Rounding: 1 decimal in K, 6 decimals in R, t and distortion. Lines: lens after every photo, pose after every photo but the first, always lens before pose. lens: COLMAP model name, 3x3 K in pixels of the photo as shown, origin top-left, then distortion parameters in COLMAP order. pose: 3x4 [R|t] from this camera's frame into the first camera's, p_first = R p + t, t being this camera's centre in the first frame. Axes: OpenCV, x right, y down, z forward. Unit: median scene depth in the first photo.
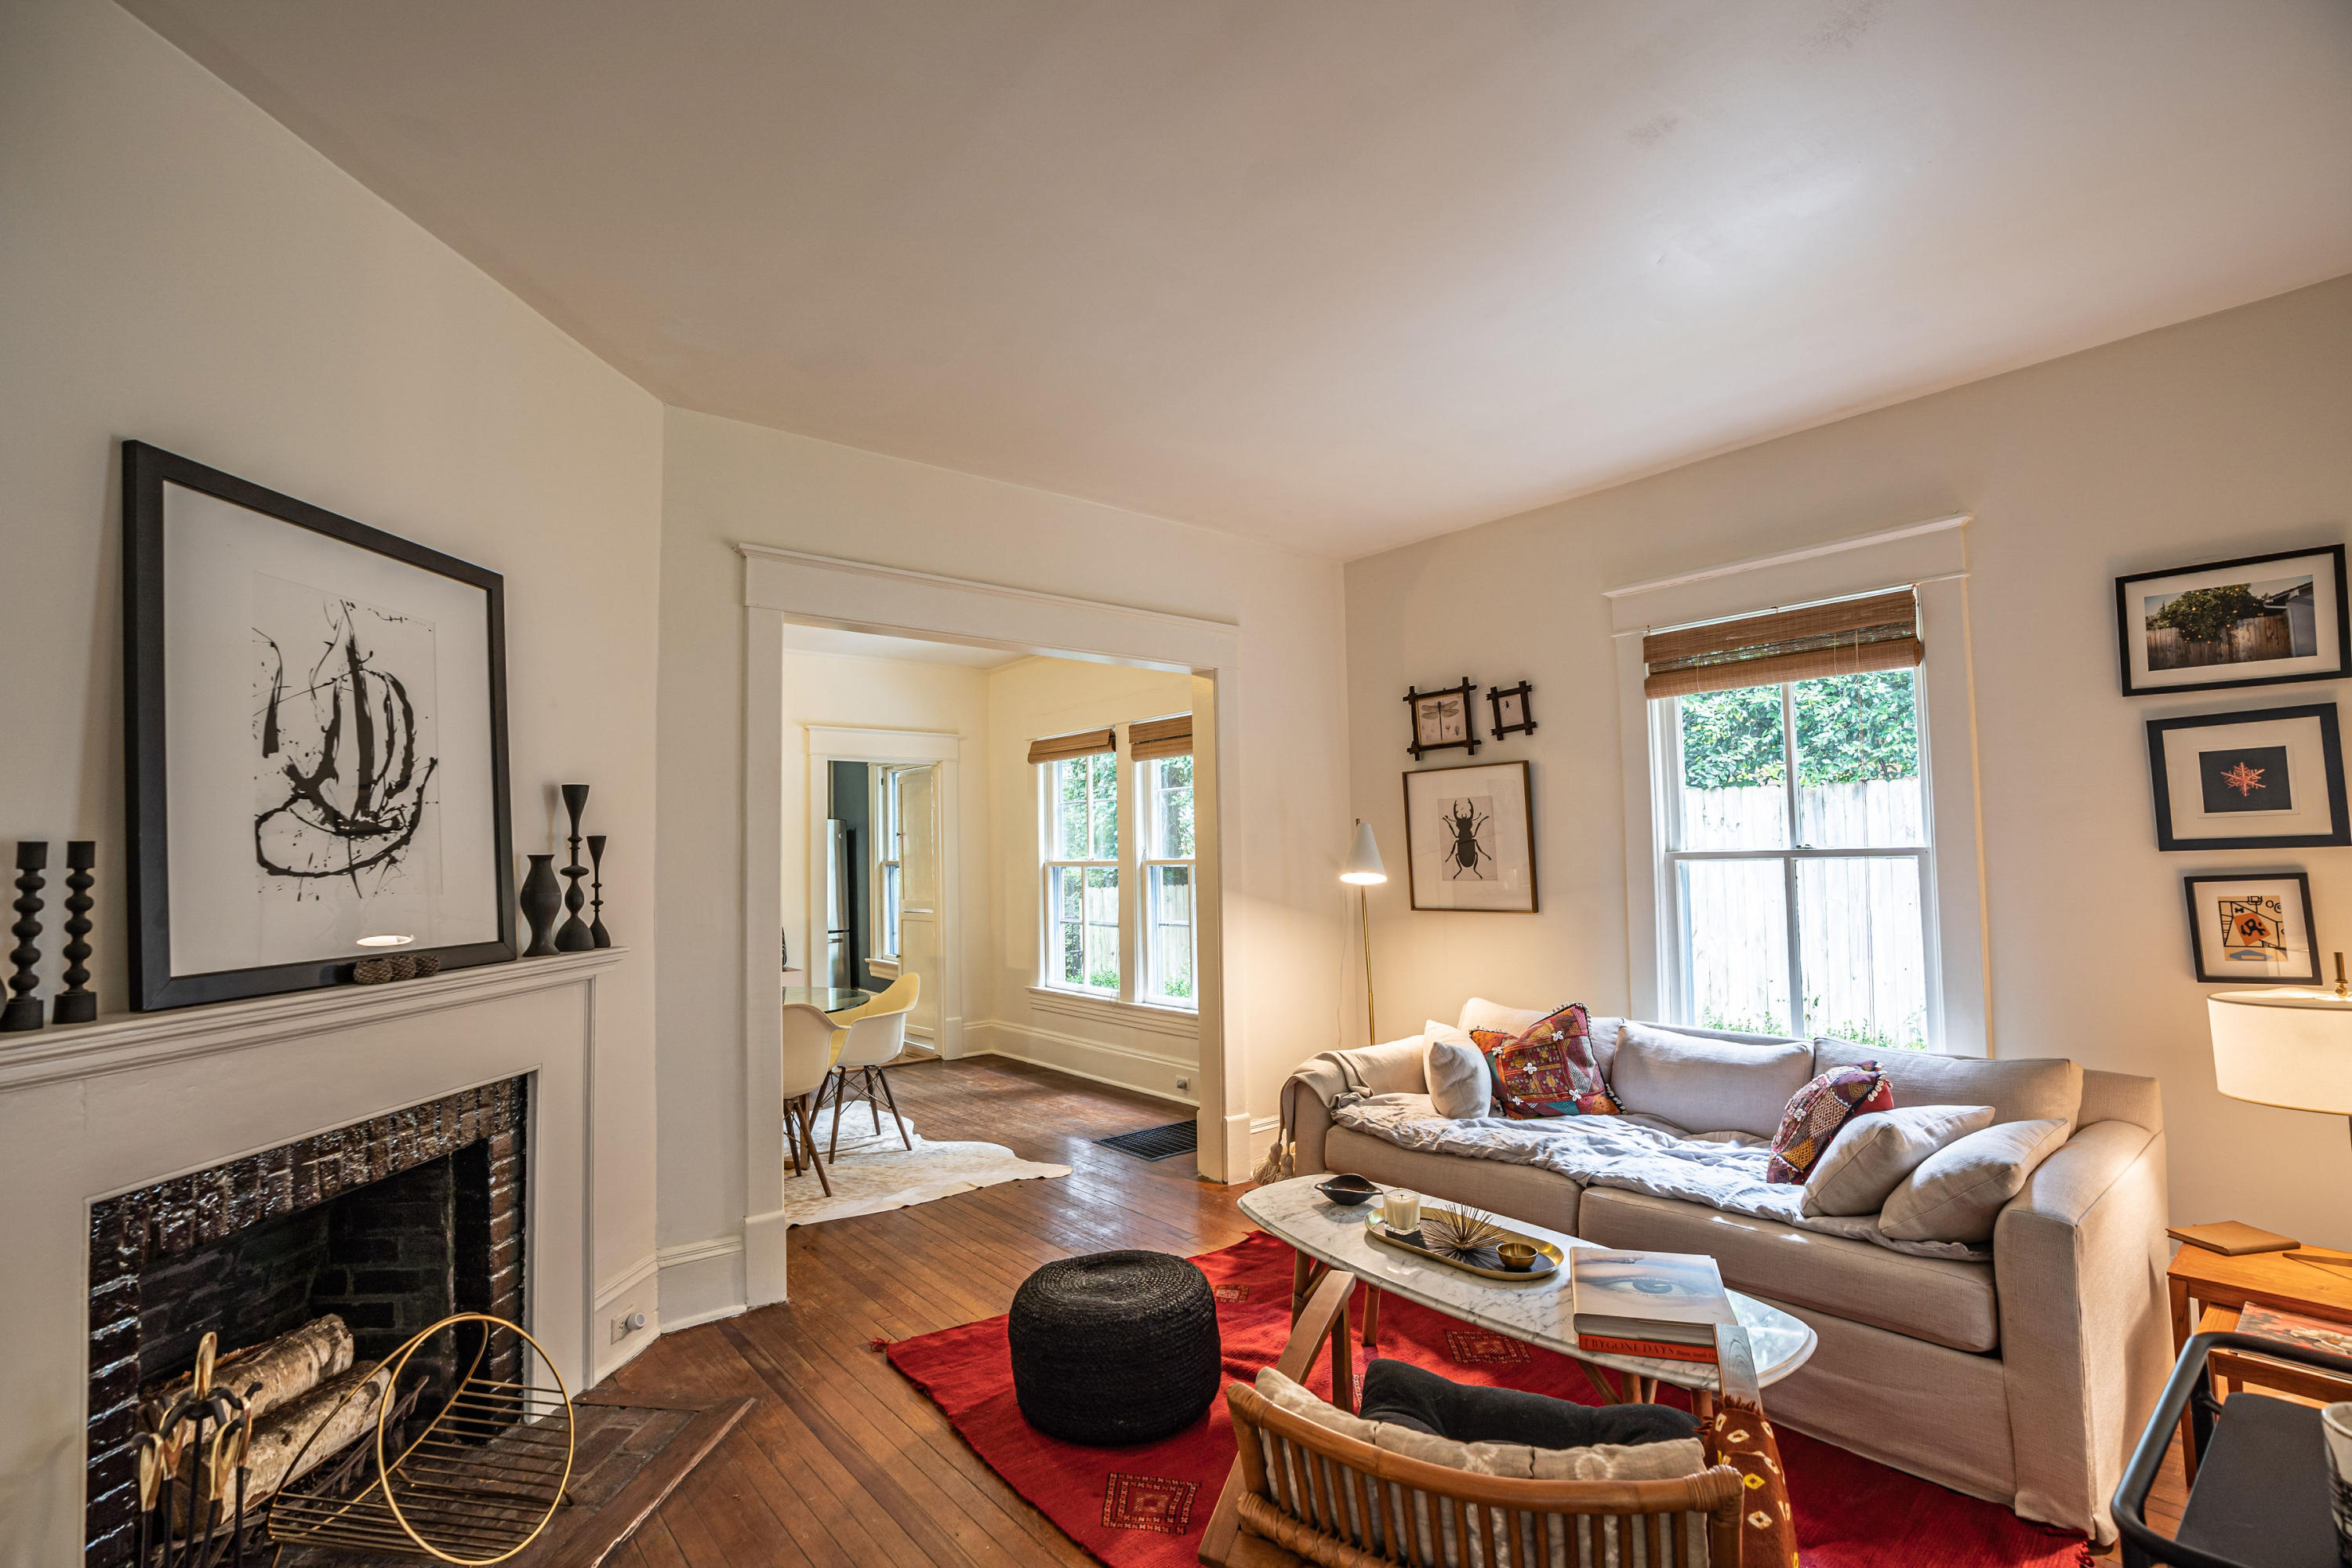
lens RADIAL K [[1084.9, 0, 1159.6], [0, 1084.9, 805.0], [0, 0, 1]] dist [-0.004899, -0.000504]
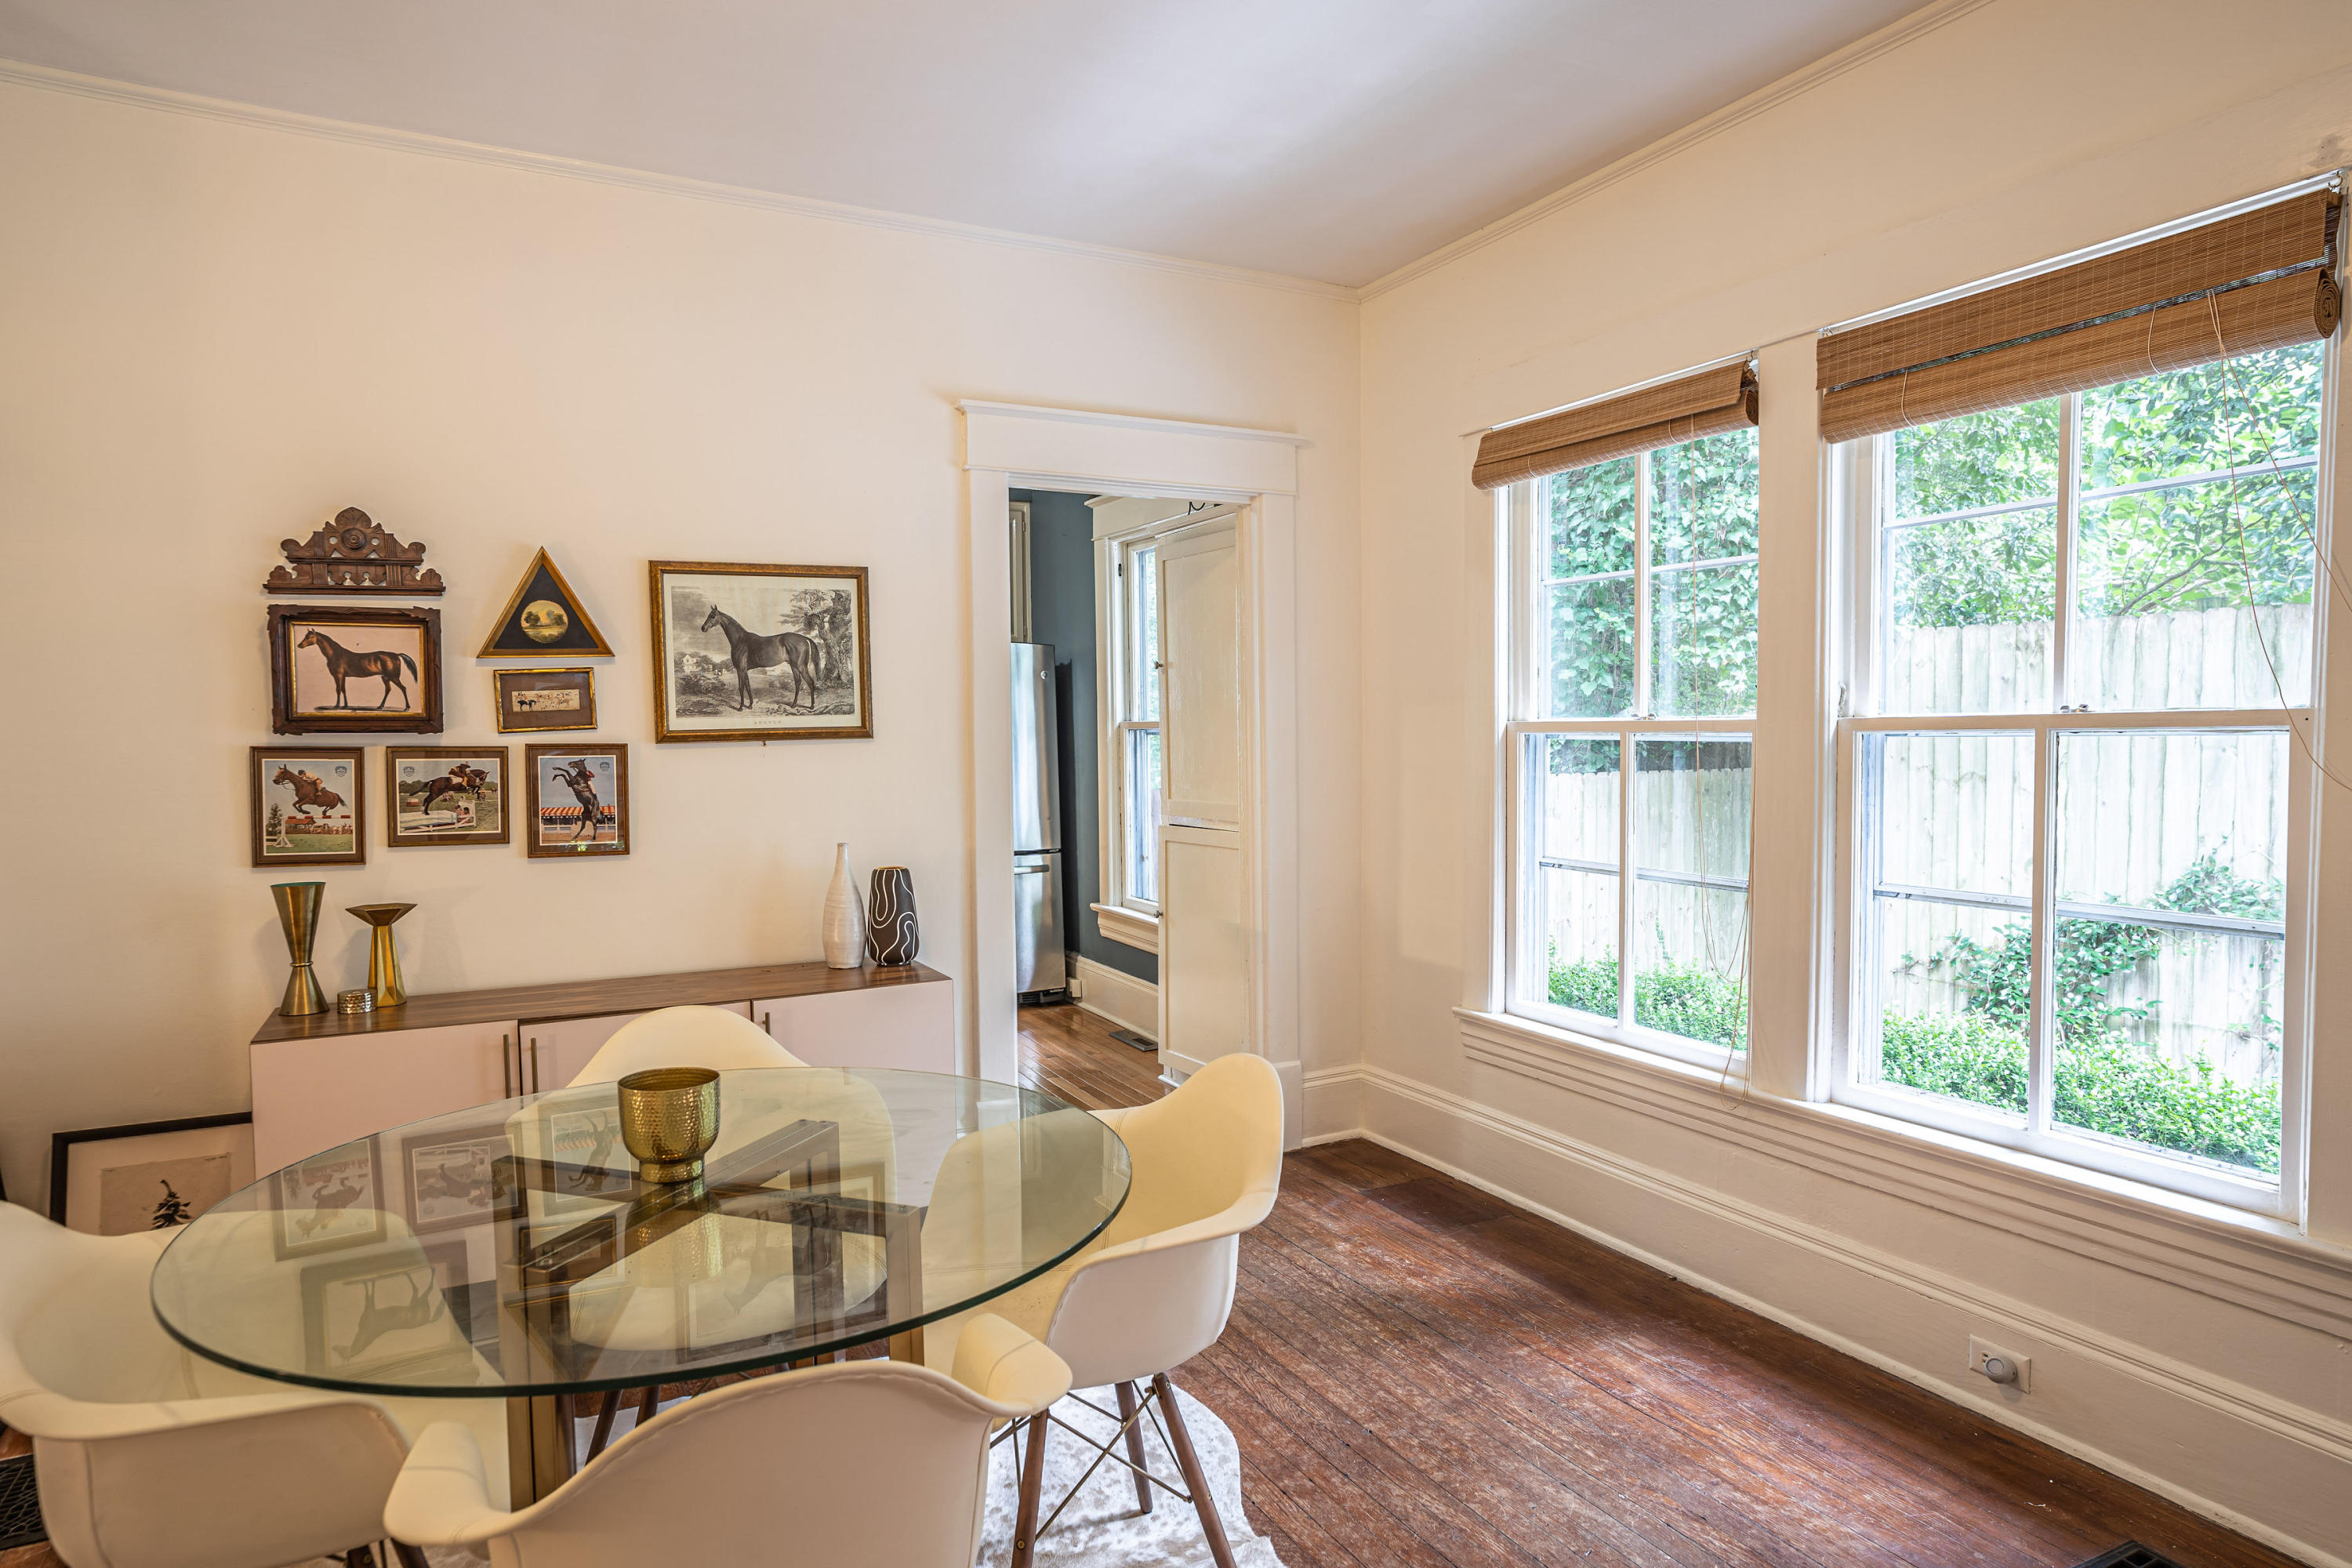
lens RADIAL K [[1352.8, 0, 1175.9], [0, 1352.8, 783.2], [0, 0, 1]] dist [0.001088, 0.000094]
pose [[0.981379, 0.015199, -0.191481, -0.130324], [0.002714, 0.995668, 0.092945, 0.026310], [0.192064, -0.091734, 0.977086, 0.455118]]
